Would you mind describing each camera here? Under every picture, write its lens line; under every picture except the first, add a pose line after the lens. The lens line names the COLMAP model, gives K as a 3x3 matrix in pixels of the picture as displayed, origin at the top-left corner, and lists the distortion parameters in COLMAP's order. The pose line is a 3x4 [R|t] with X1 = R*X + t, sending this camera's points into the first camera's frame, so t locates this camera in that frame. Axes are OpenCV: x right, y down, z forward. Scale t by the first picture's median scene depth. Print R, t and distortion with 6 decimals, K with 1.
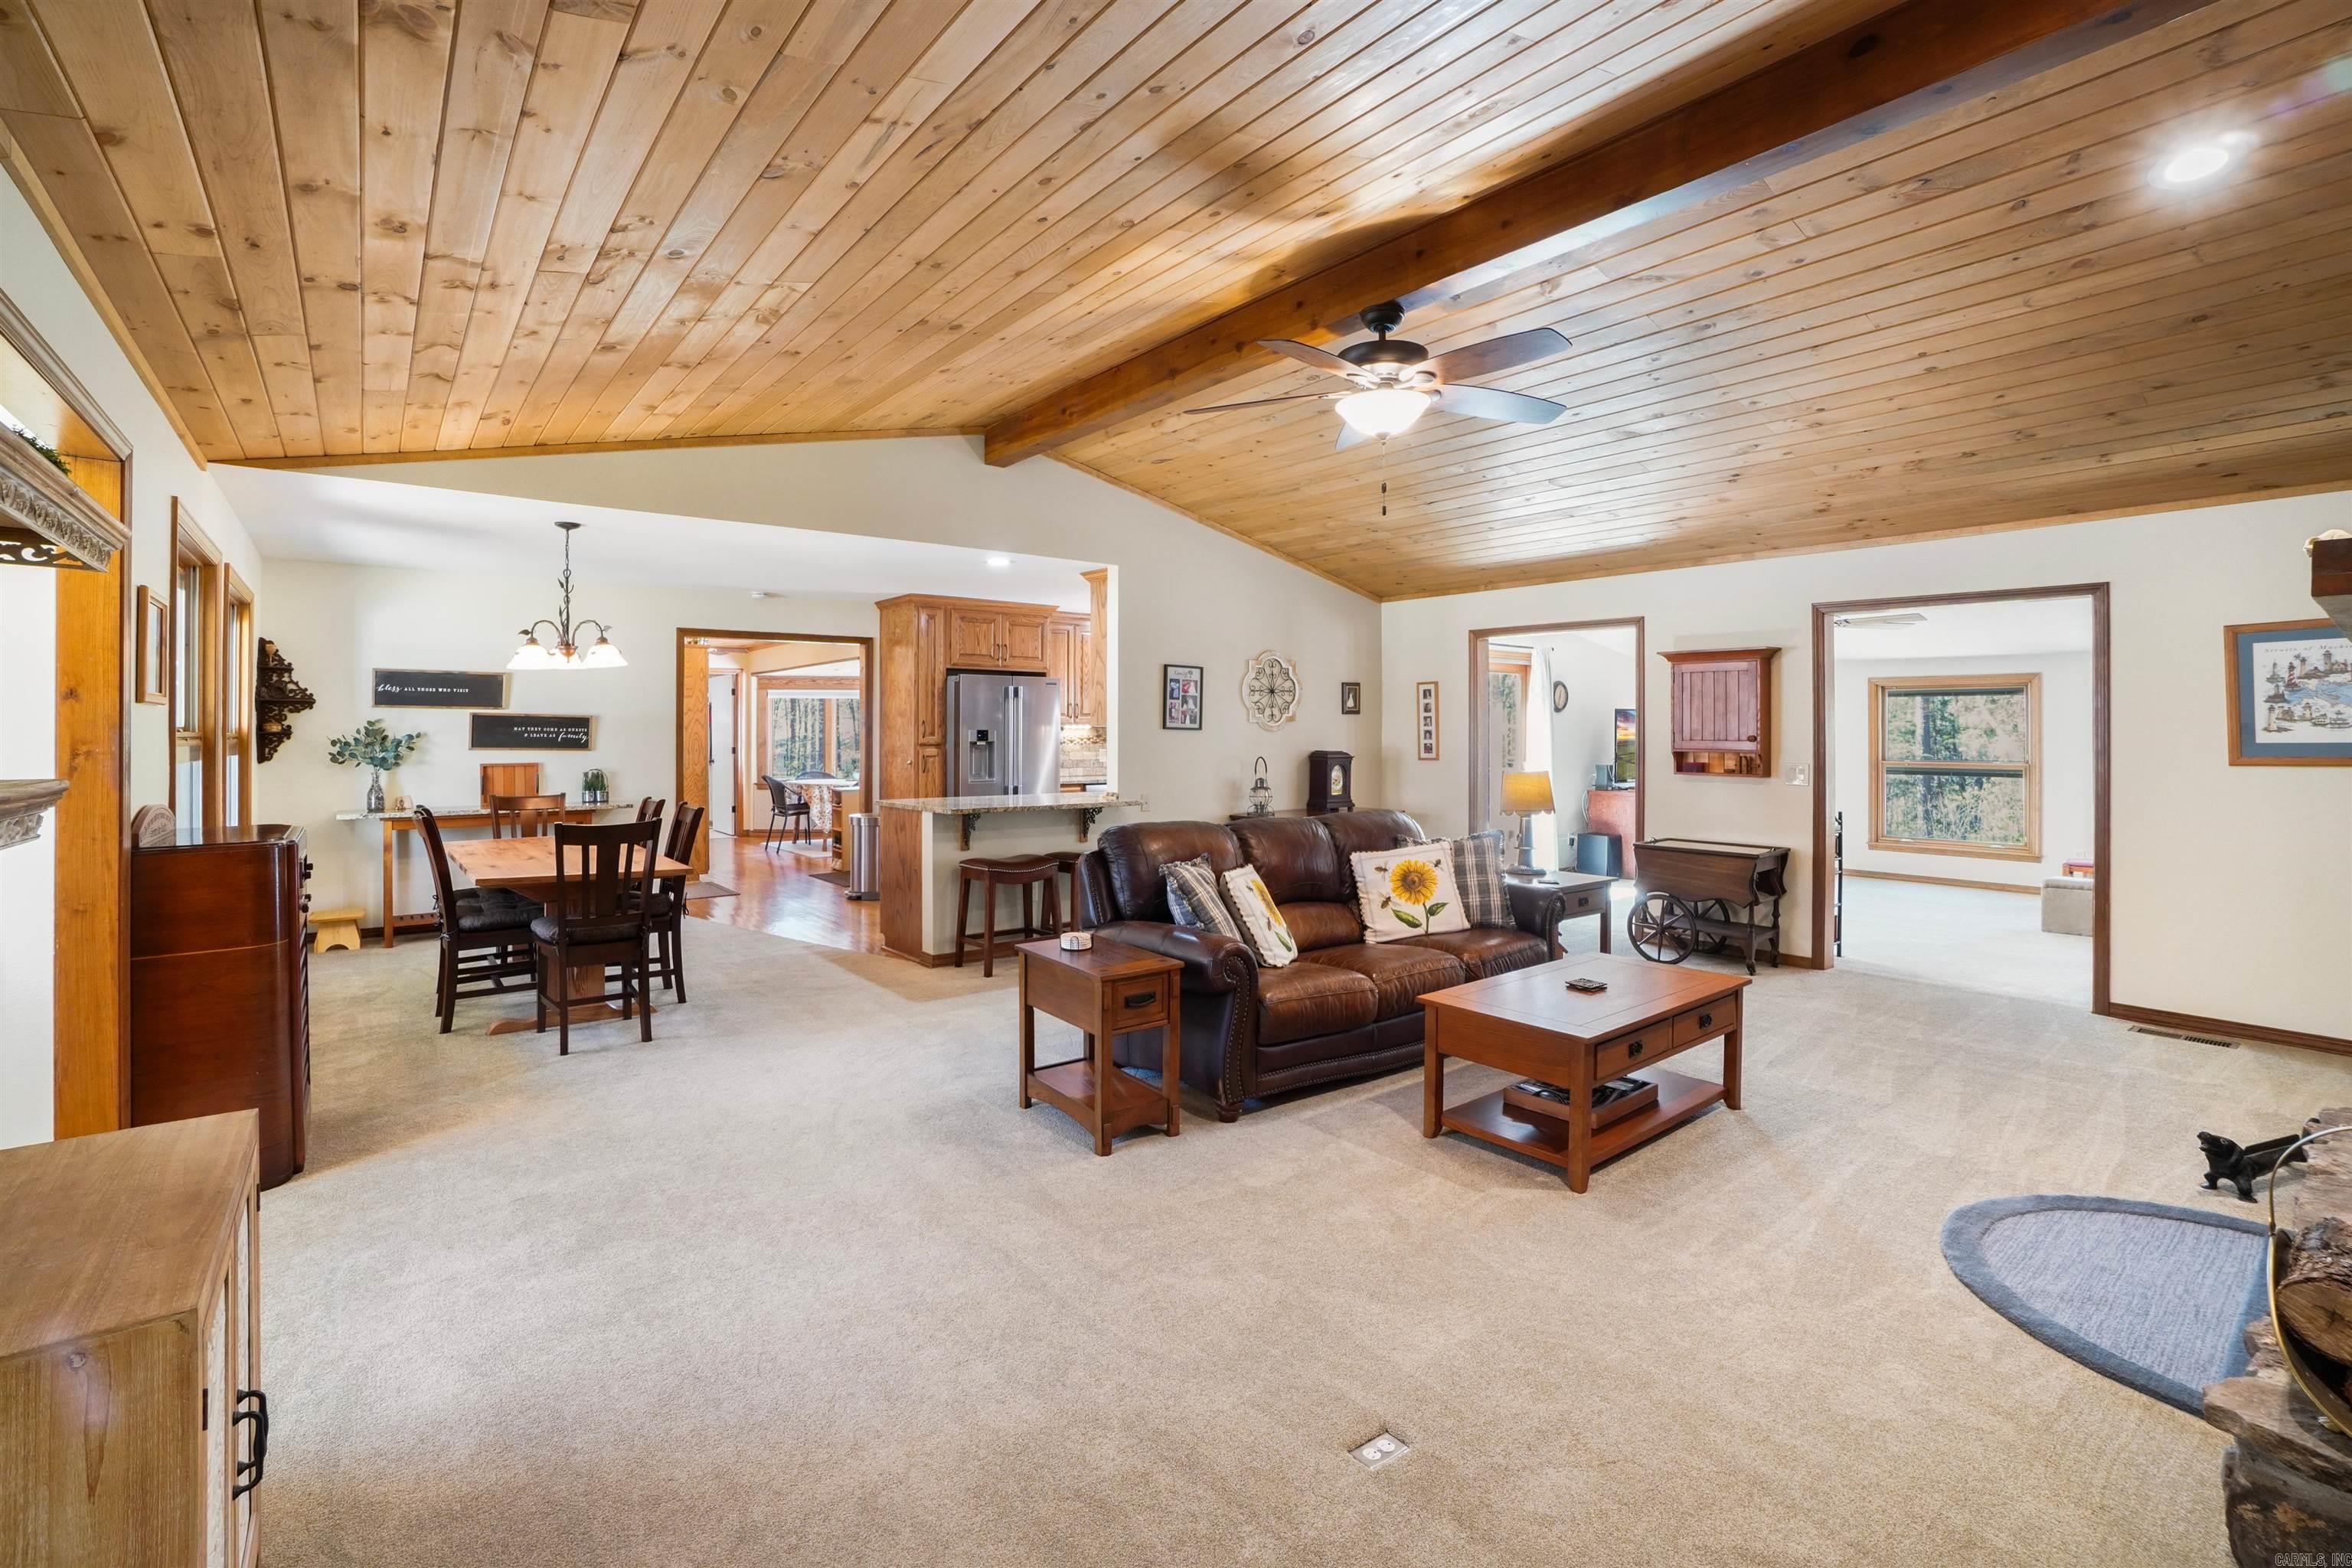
lens RADIAL K [[1050.6, 0, 1161.9], [0, 1050.6, 726.1], [0, 0, 1]] dist [-0.054114, 0.019053]
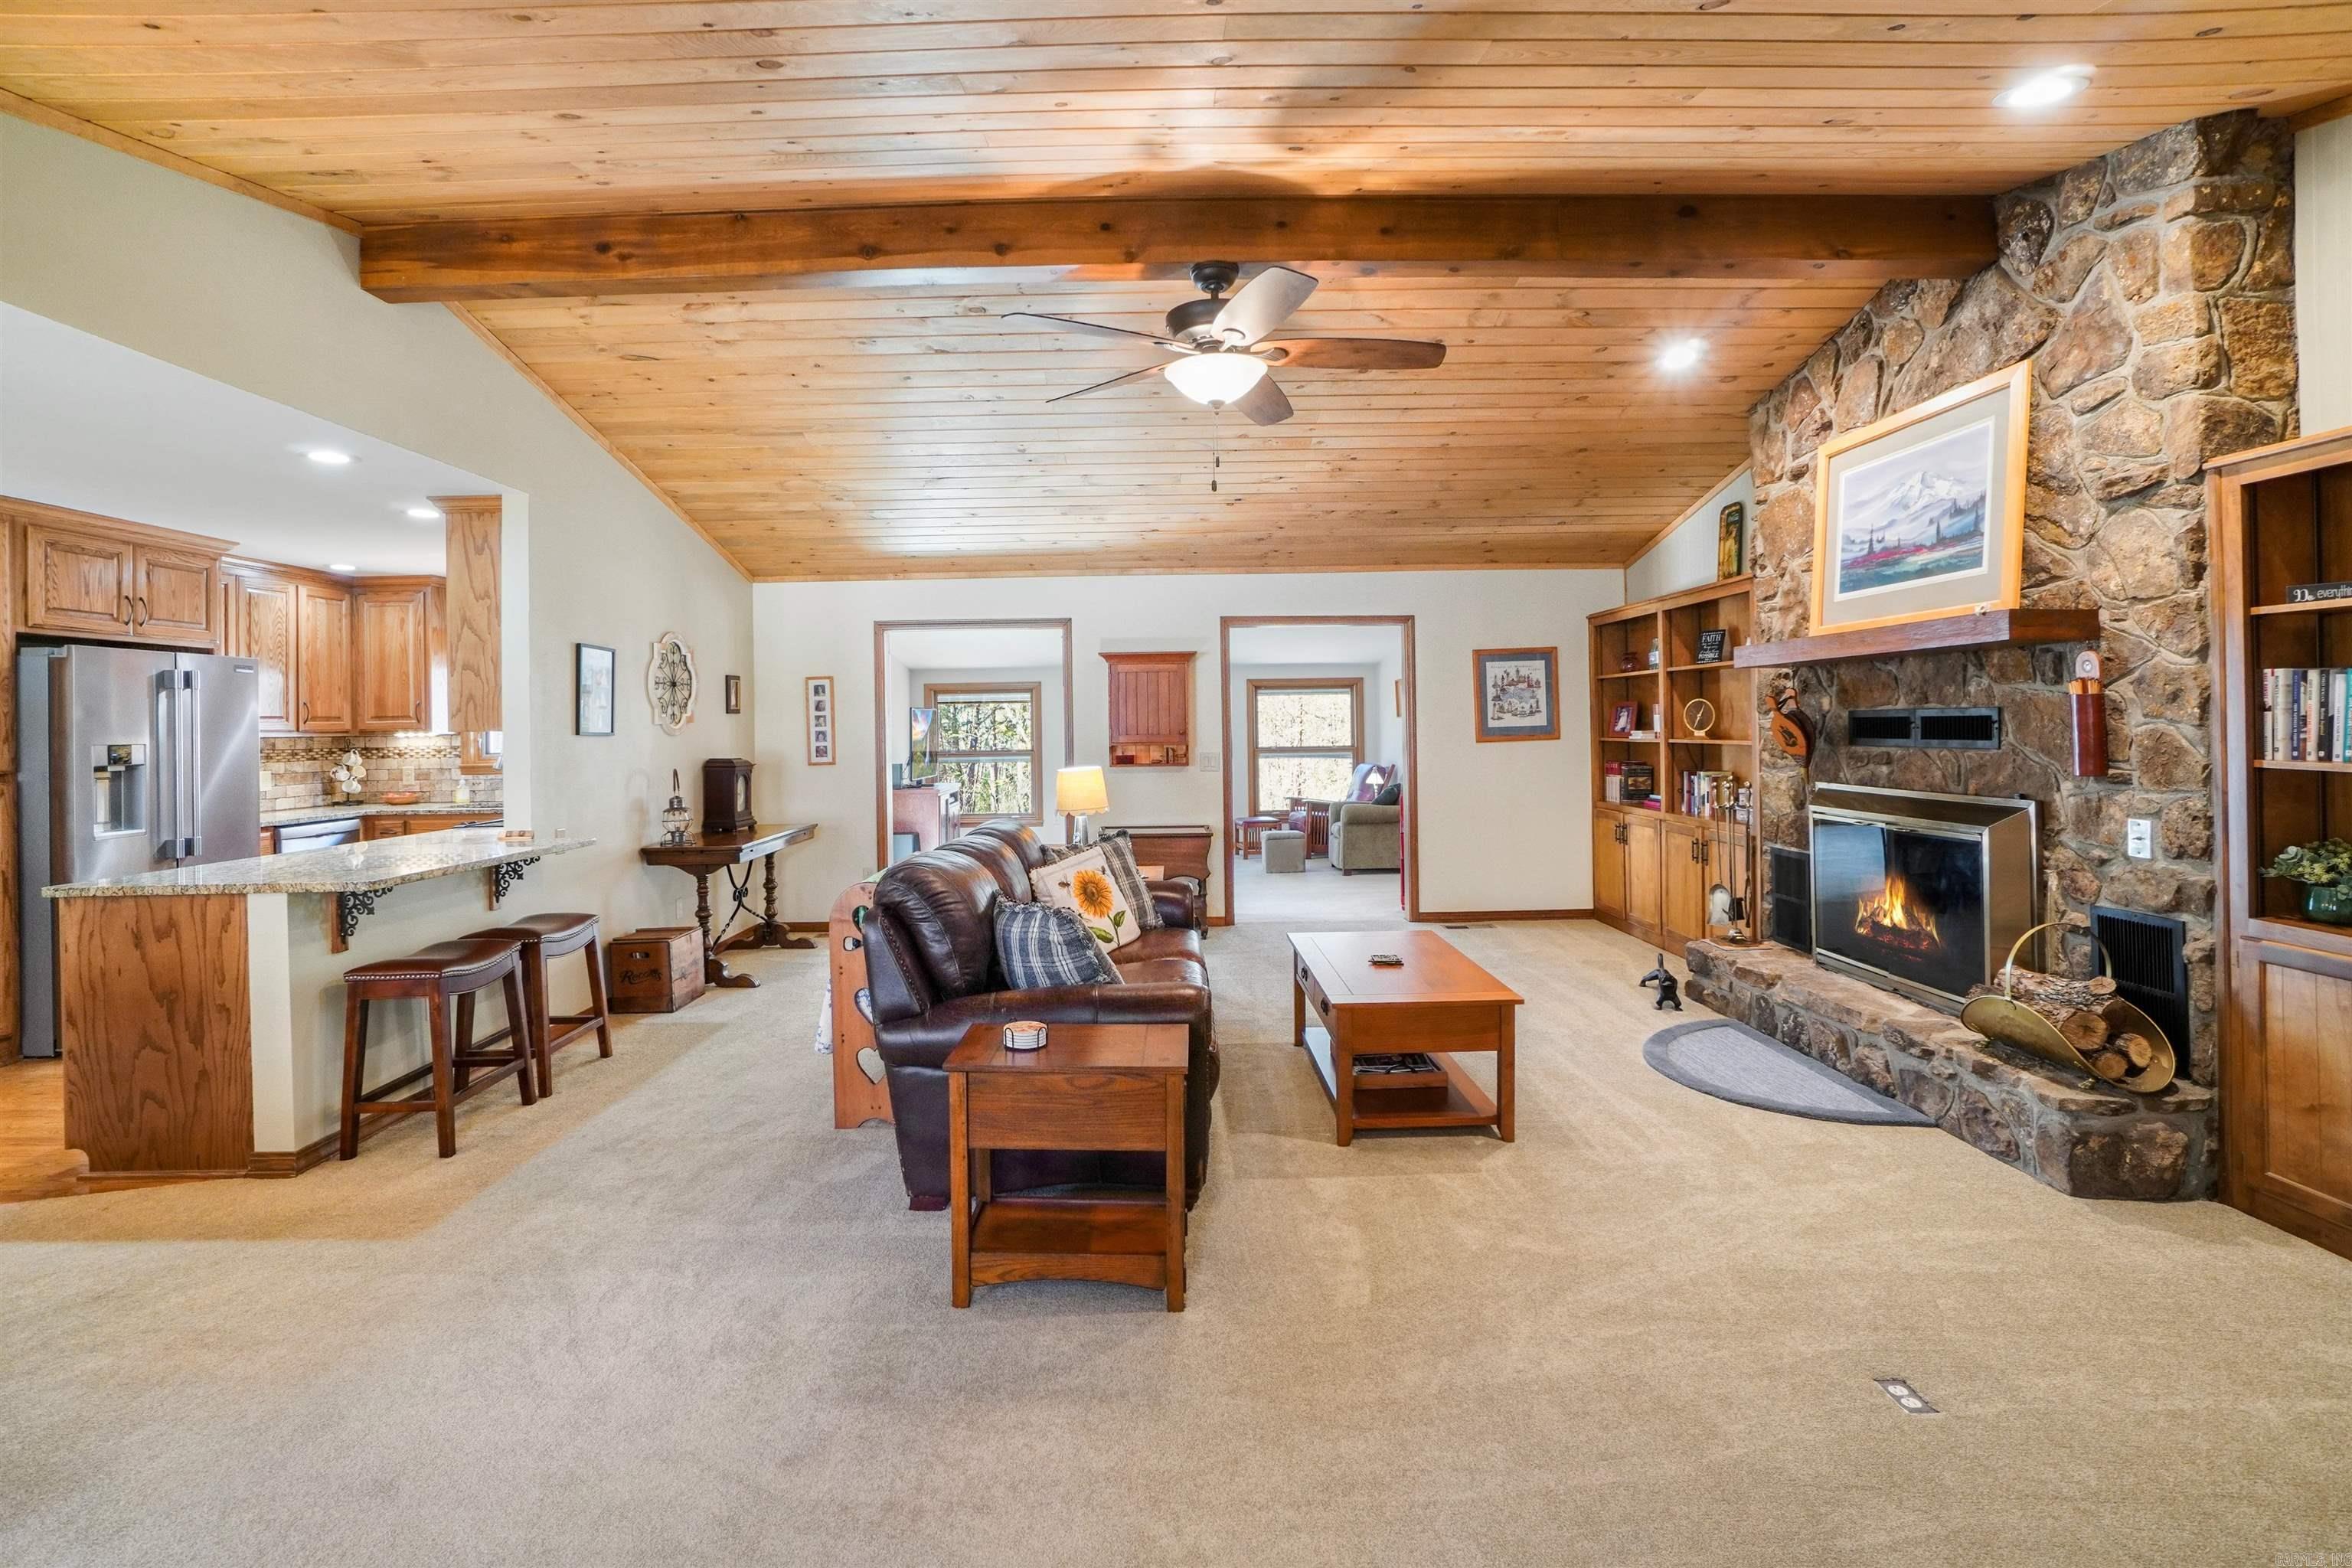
lens RADIAL K [[1050.6, 0, 1154.8], [0, 1050.6, 720.5], [0, 0, 1]] dist [-0.054114, 0.019053]
pose [[0.621330, -0.010250, 0.783482, -0.280359], [0.015649, 0.999877, 0.000671, -0.001417], [-0.783393, 0.011843, 0.621414, 0.245324]]
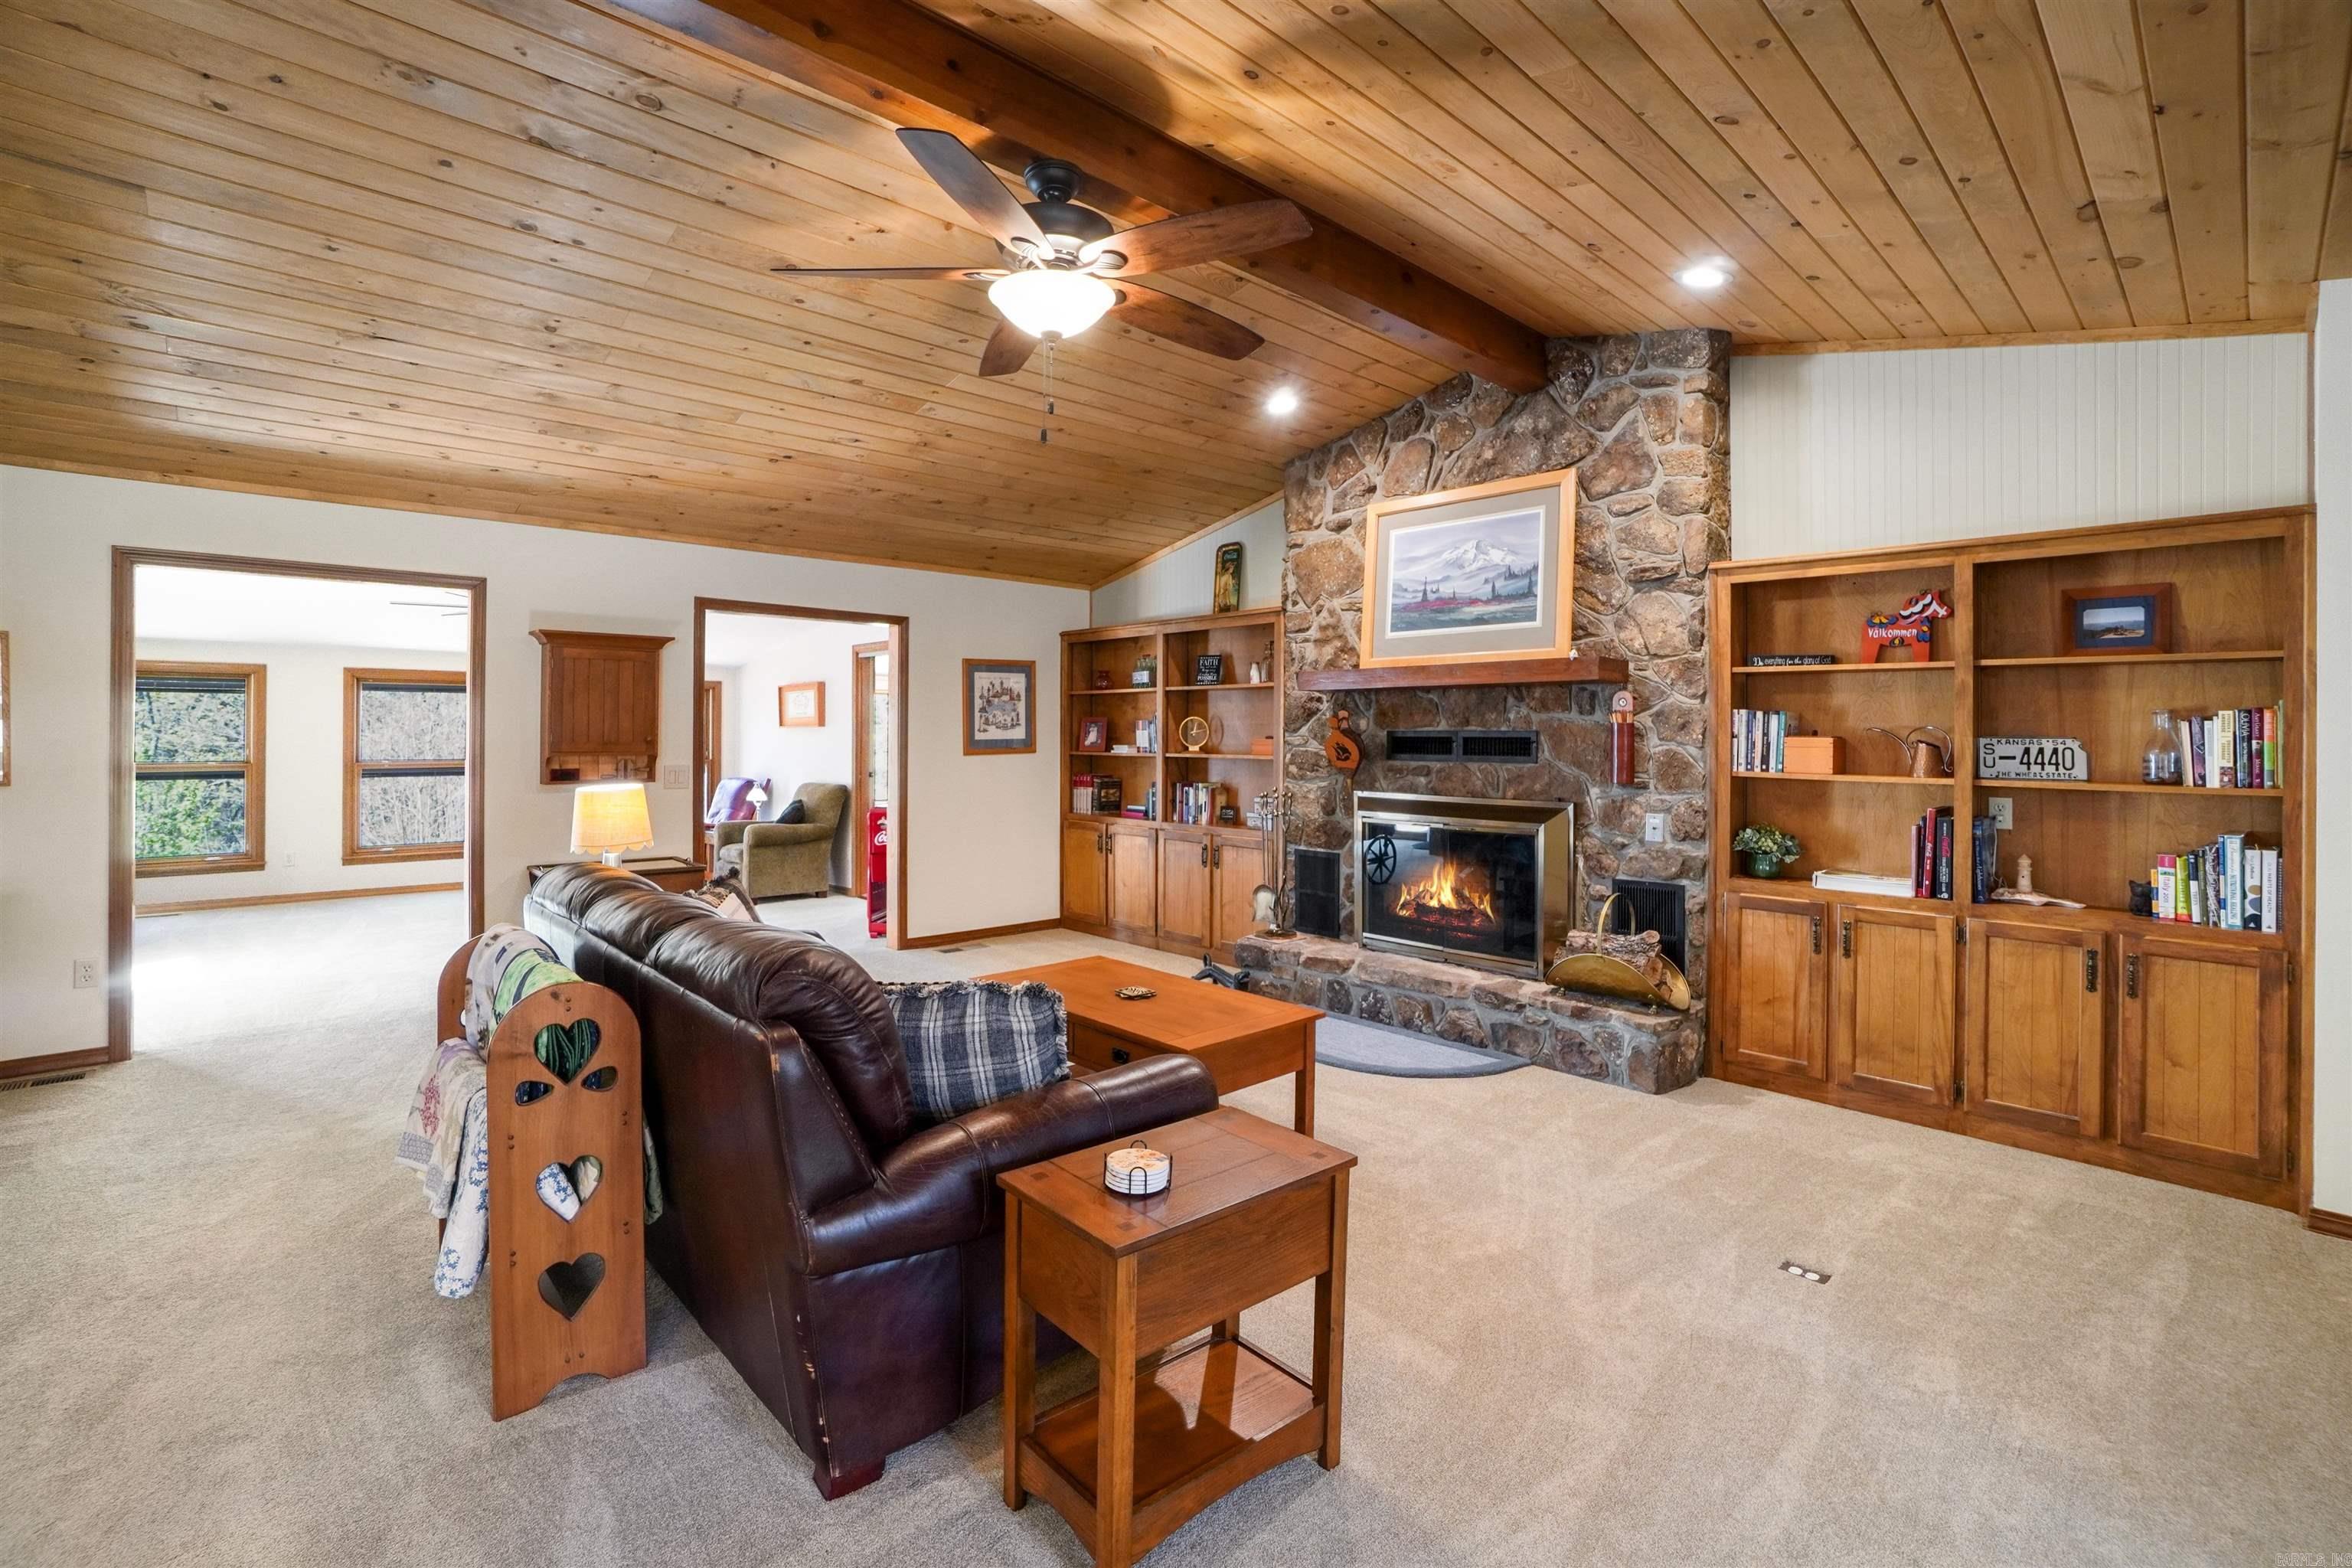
lens RADIAL K [[1050.6, 0, 1144.3], [0, 1050.6, 729.0], [0, 0, 1]] dist [-0.054114, 0.019053]
pose [[-0.059890, 0.000834, 0.998205, -0.276246], [-0.009608, 0.999953, -0.001412, 0.000812], [-0.998159, -0.009676, -0.059879, 0.502460]]
